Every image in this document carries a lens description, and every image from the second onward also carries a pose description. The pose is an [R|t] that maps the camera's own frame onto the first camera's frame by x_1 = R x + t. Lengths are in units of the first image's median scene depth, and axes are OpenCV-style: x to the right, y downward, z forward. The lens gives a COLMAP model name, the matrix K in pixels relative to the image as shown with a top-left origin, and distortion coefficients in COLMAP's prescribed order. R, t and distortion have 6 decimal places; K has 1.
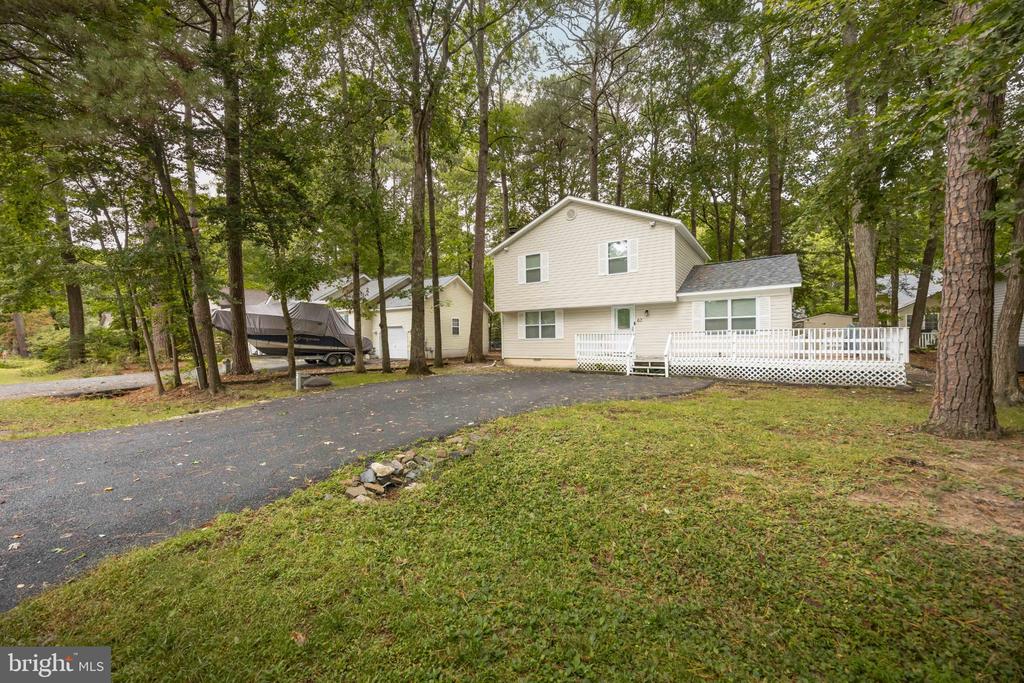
lens RADIAL K [[389.5, 0, 510.3], [0, 389.5, 337.8], [0, 0, 1]] dist [0.000337, -0.000253]
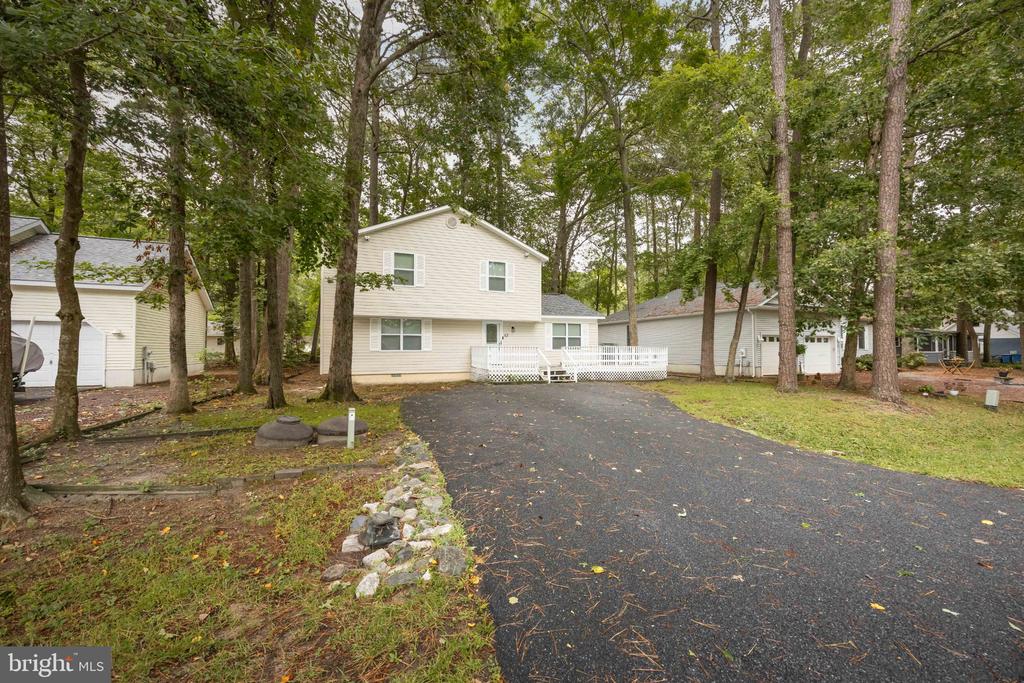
lens RADIAL K [[396.1, 0, 512.0], [0, 396.1, 341.5], [0, 0, 1]] dist [0.000314, 0.000006]
pose [[0.534554, 0.030418, 0.844586, -0.562472], [-0.009384, 0.999504, -0.030059, 0.006565], [-0.845082, 0.008143, 0.534575, 0.335739]]
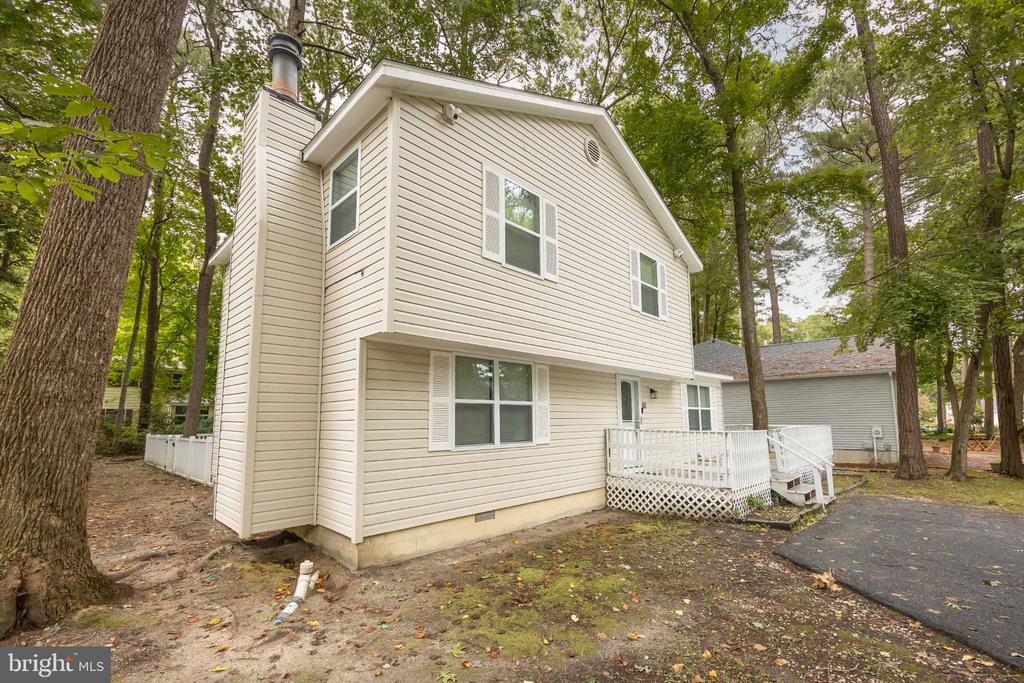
lens RADIAL K [[435.4, 0, 511.8], [0, 435.4, 367.5], [0, 0, 1]] dist [-0.001404, -0.000137]
pose [[0.173765, 0.130980, 0.976038, -0.291072], [0.002798, 0.991046, -0.133493, -0.014160], [-0.984783, 0.025927, 0.171843, 0.968808]]
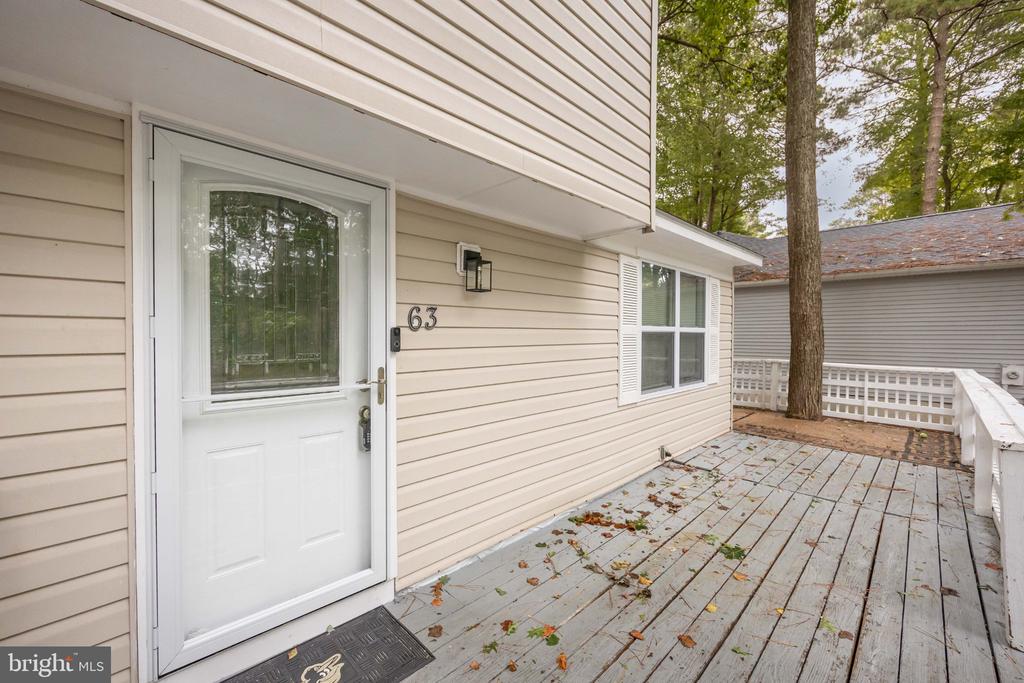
lens RADIAL K [[396.1, 0, 512.0], [0, 396.1, 341.5], [0, 0, 1]] dist [0.000314, 0.000006]
pose [[0.202379, 0.000590, 0.979307, 0.182632], [-0.009472, 0.999954, 0.001355, -0.032997], [-0.979261, -0.009550, 0.202375, 0.845656]]
